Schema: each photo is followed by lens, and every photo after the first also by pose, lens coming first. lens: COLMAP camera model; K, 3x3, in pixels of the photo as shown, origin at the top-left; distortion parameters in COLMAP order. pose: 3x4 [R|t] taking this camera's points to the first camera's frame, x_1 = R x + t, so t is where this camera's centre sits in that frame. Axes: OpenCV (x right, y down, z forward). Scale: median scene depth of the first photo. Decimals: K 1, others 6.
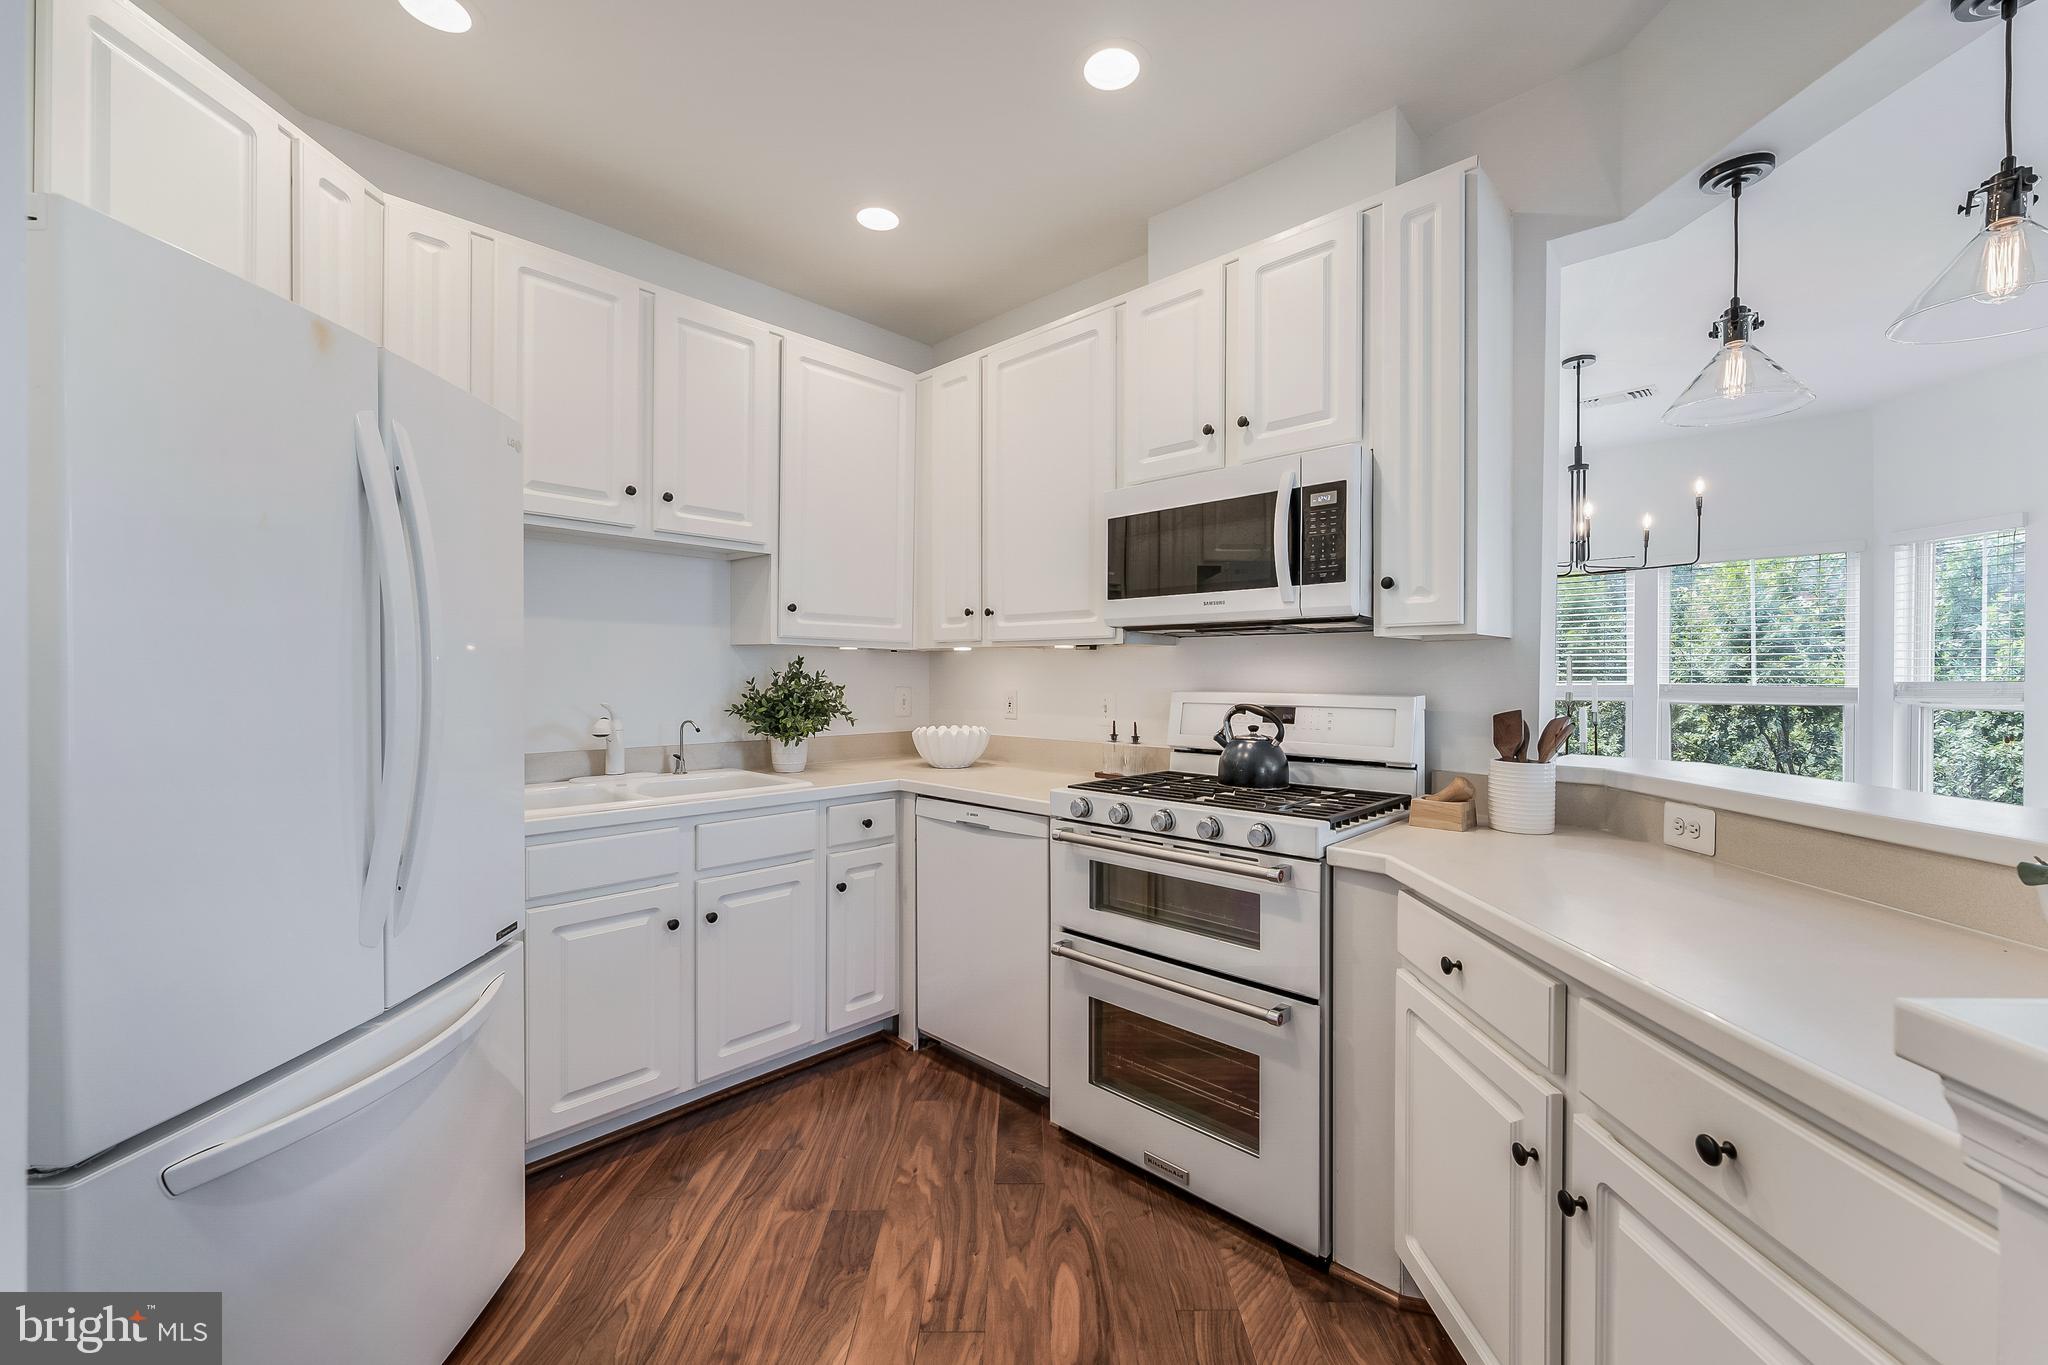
lens RADIAL K [[825.6, 0, 1032.5], [0, 825.6, 677.8], [0, 0, 1]] dist [0.000858, -0.000412]
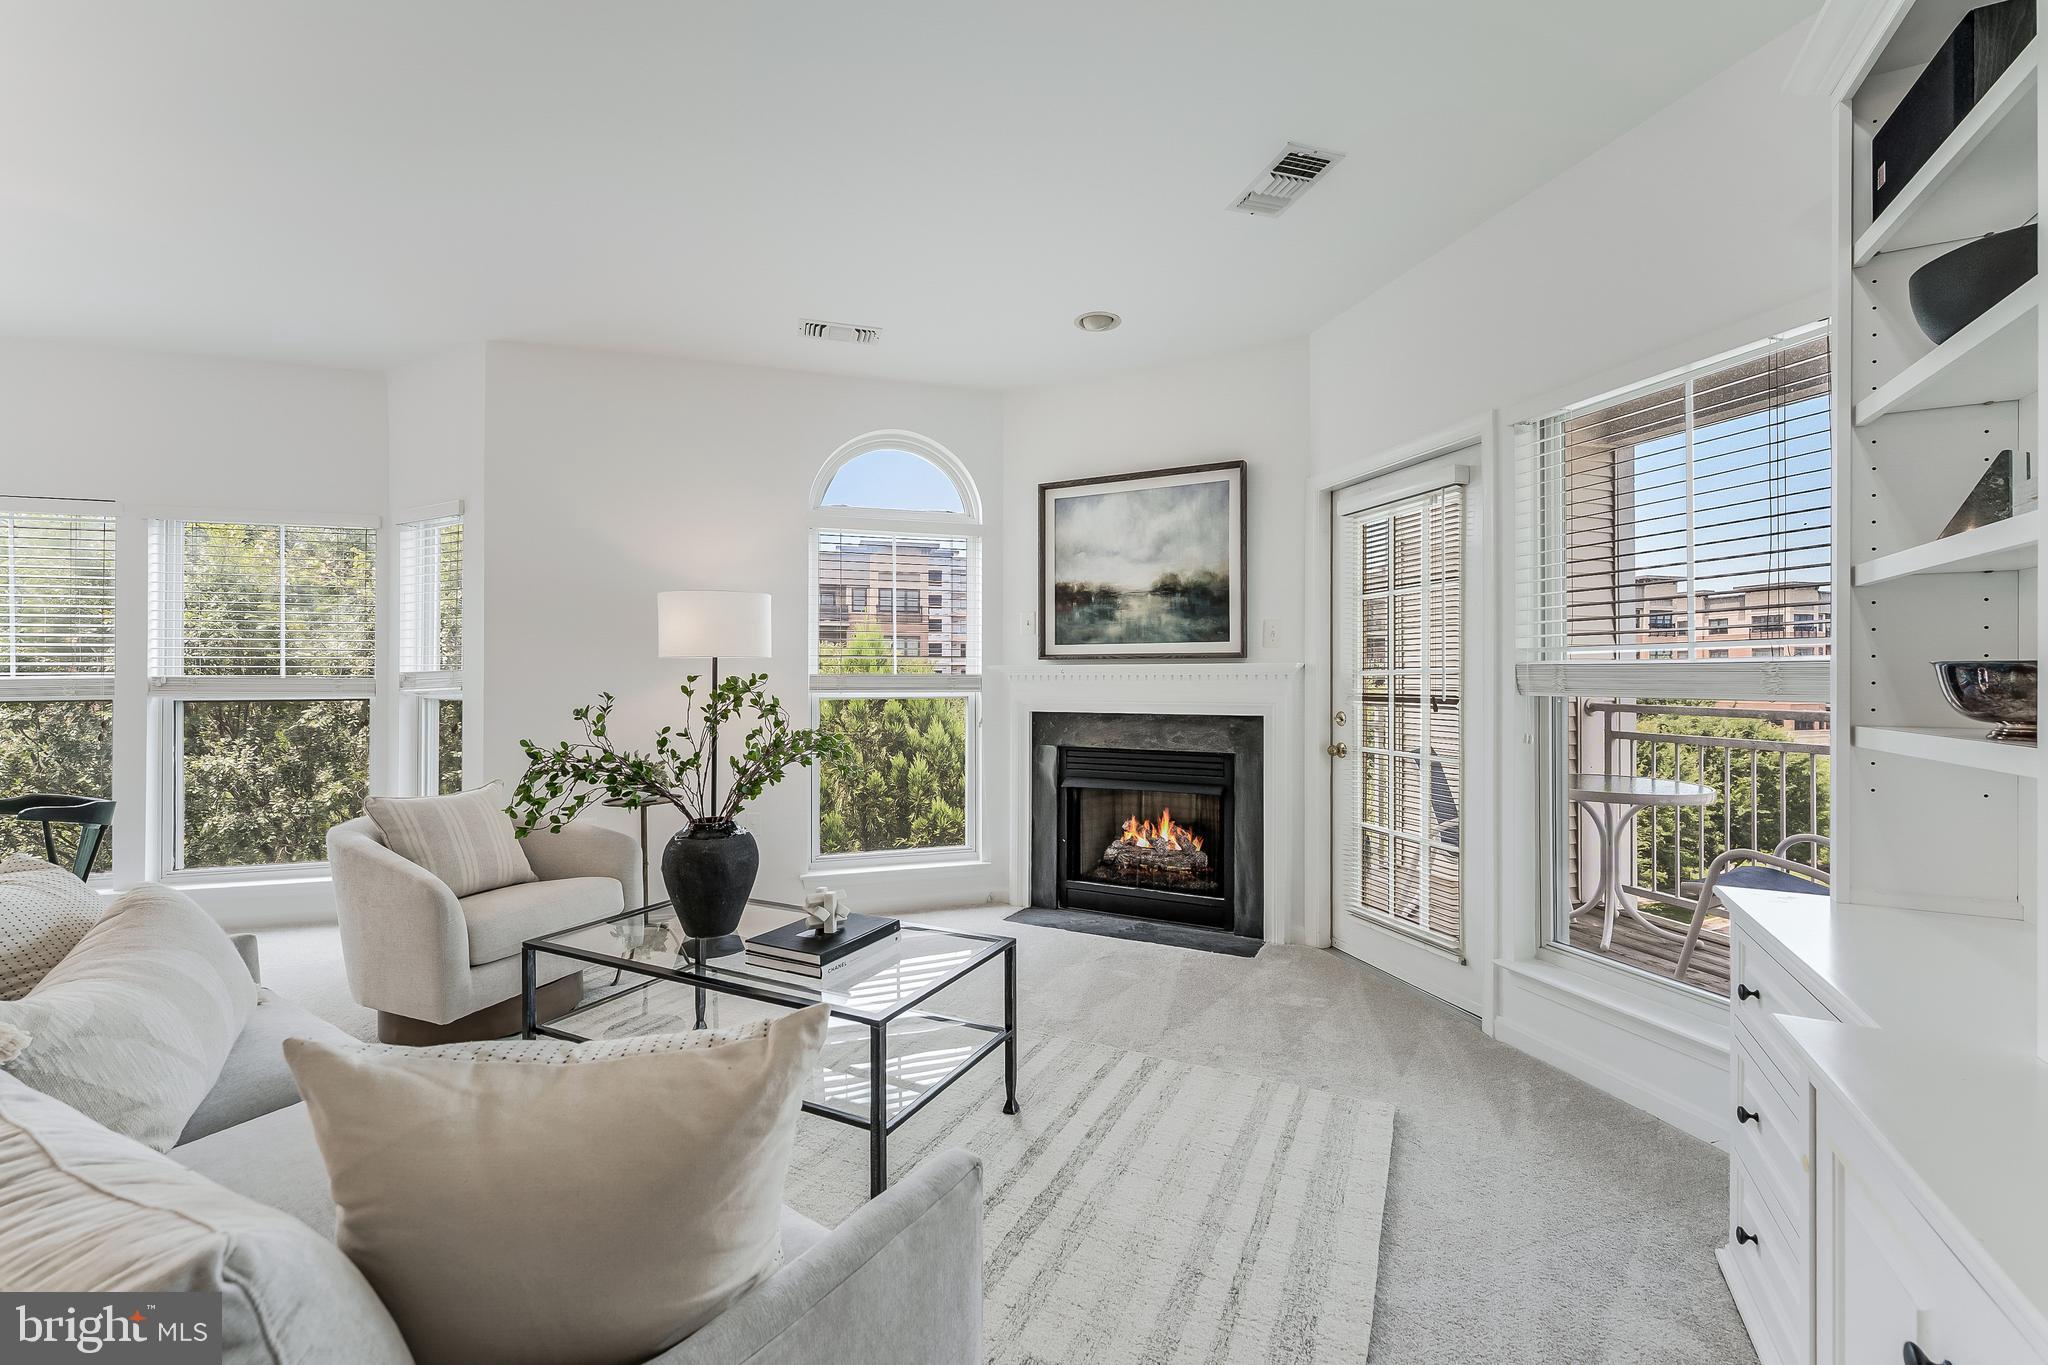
lens RADIAL K [[825.6, 0, 1042.8], [0, 825.6, 673.7], [0, 0, 1]] dist [0.000858, -0.000412]
pose [[0.480519, 0.002152, 0.876982, 1.125760], [0.004133, 0.999980, -0.004718, 0.028139], [-0.876974, 0.005892, 0.480501, -0.156898]]
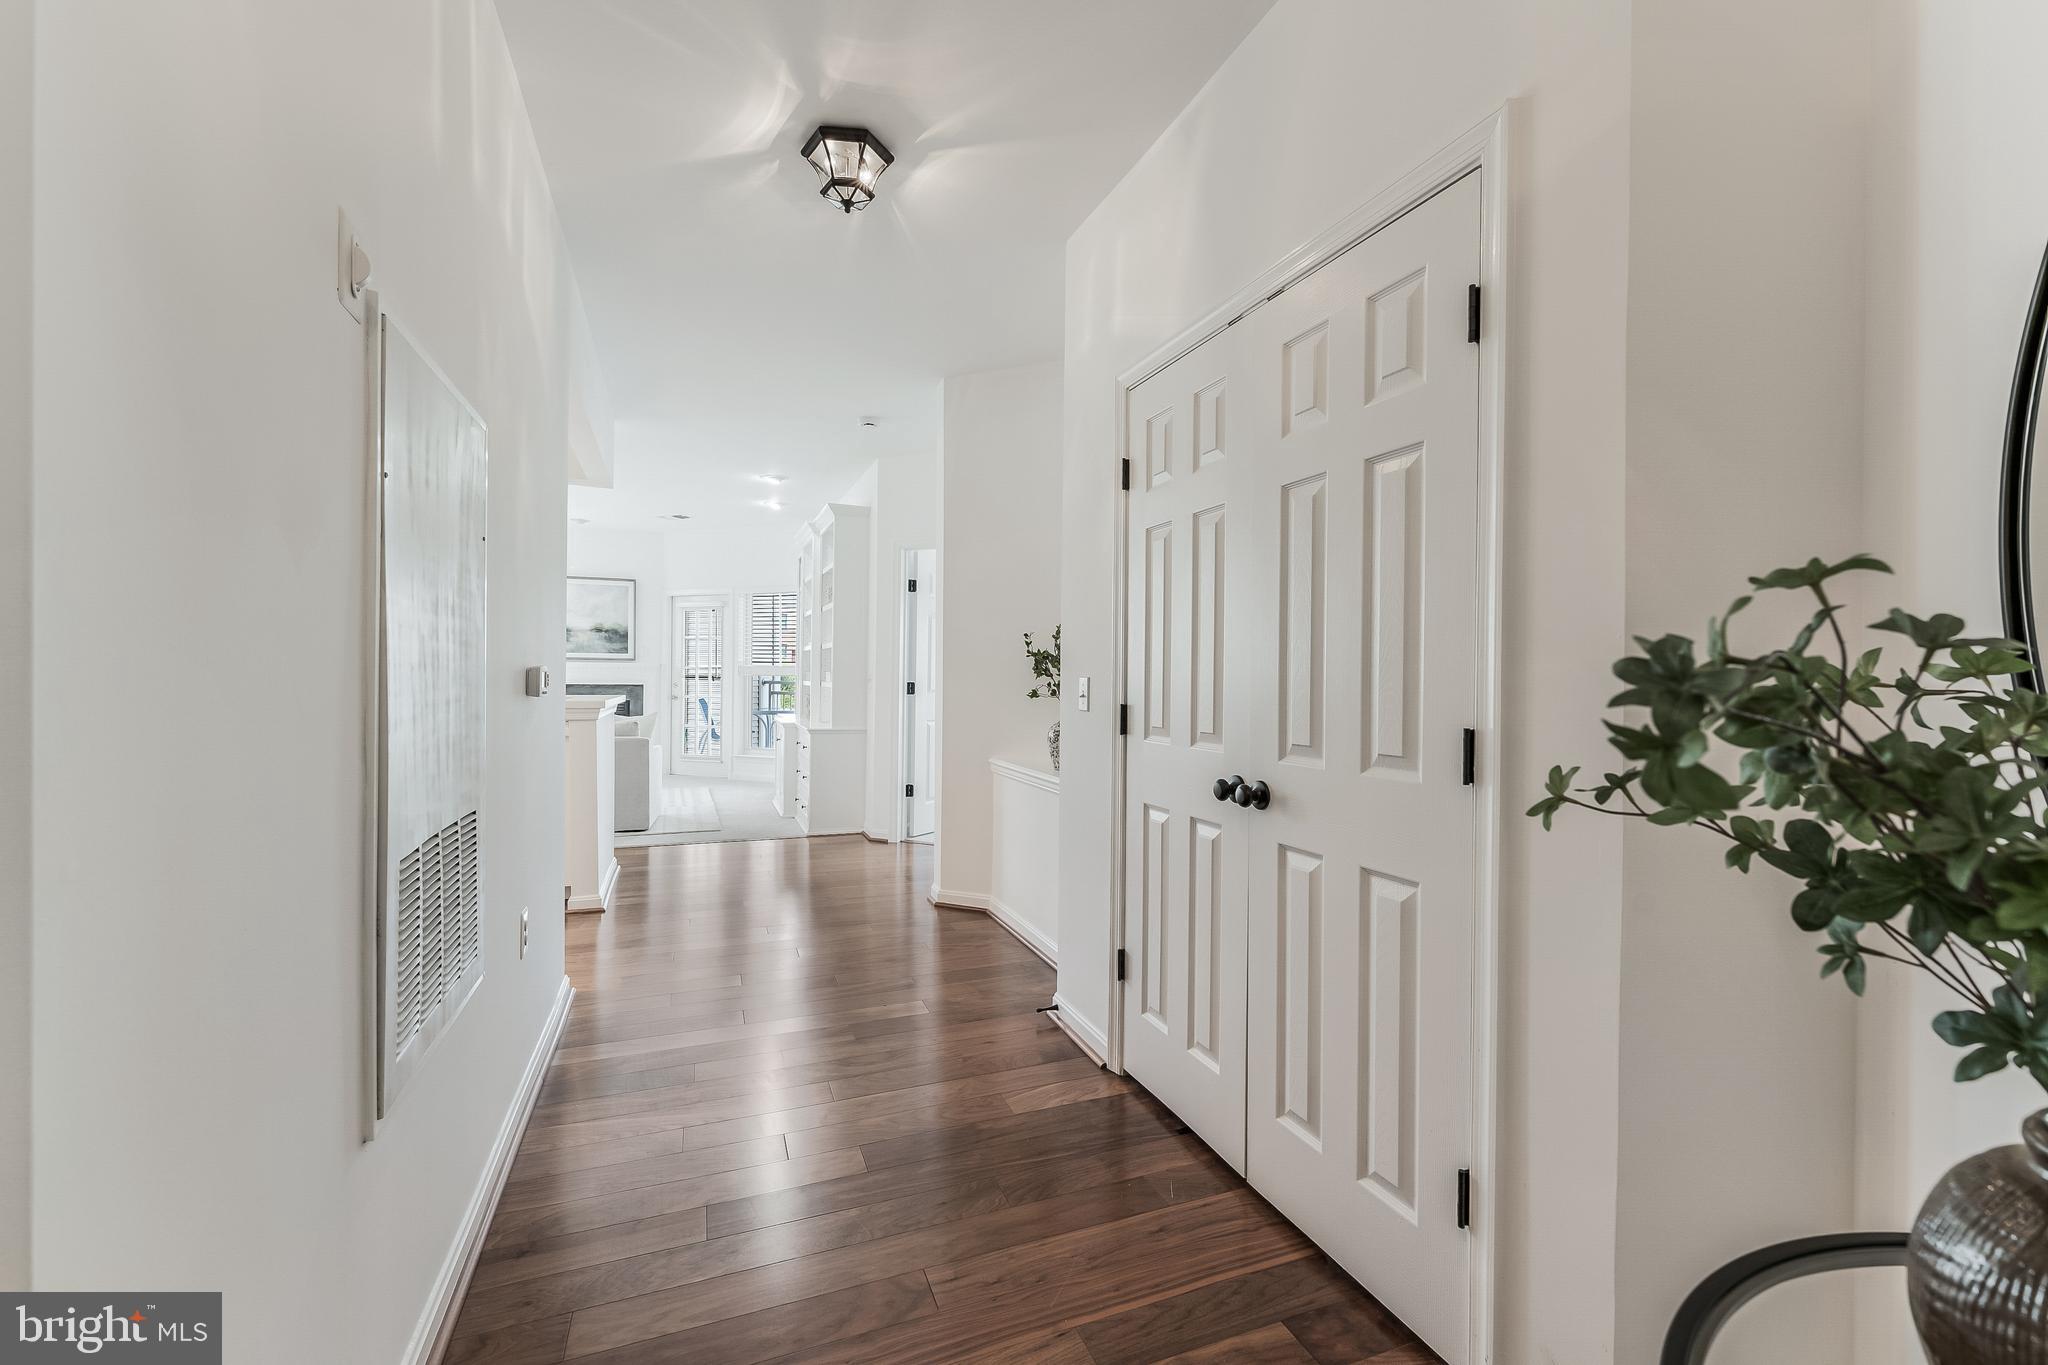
lens RADIAL K [[834.7, 0, 1036.8], [0, 834.7, 678.9], [0, 0, 1]] dist [0.001560, 0.000019]
pose [[-0.361837, -0.014245, 0.932133, -1.803493], [-0.010605, 0.999881, 0.011163, 0.012421], [-0.932181, -0.005846, -0.361945, -0.066260]]
